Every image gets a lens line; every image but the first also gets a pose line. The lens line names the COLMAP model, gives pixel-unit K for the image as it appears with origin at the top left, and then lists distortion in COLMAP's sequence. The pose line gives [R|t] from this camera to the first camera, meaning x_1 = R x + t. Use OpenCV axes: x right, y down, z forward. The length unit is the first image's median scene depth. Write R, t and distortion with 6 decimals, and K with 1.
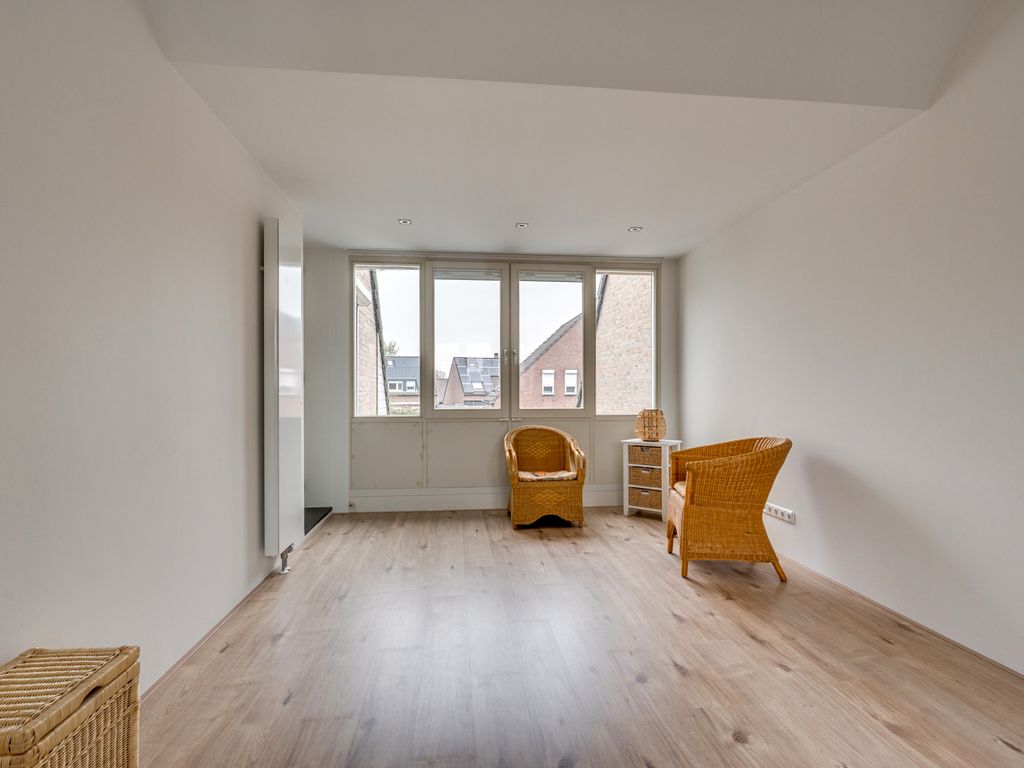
lens RADIAL K [[600.2, 0, 511.7], [0, 600.2, 372.1], [0, 0, 1]] dist [0.001733, 0.000614]
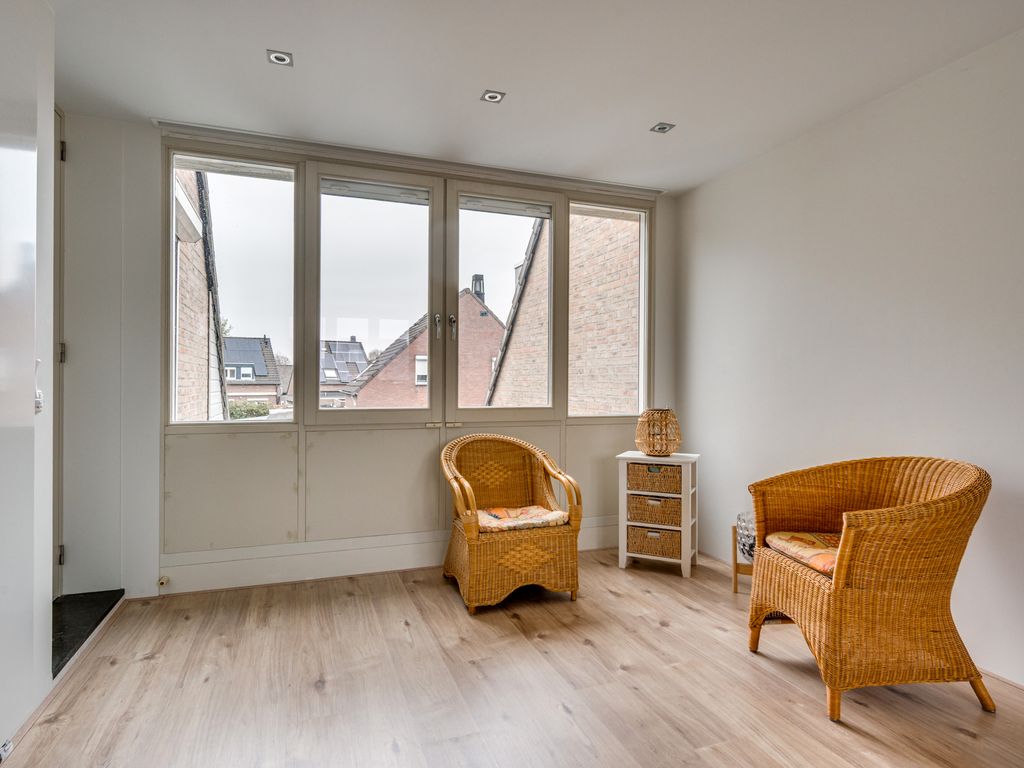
lens RADIAL K [[600.2, 0, 511.7], [0, 600.2, 372.1], [0, 0, 1]] dist [0.001733, 0.000614]
pose [[0.966400, 0.011270, 0.256796, -0.102059], [-0.015757, 0.999757, 0.015421, 0.012874], [-0.256560, -0.018950, 0.966343, 0.390011]]
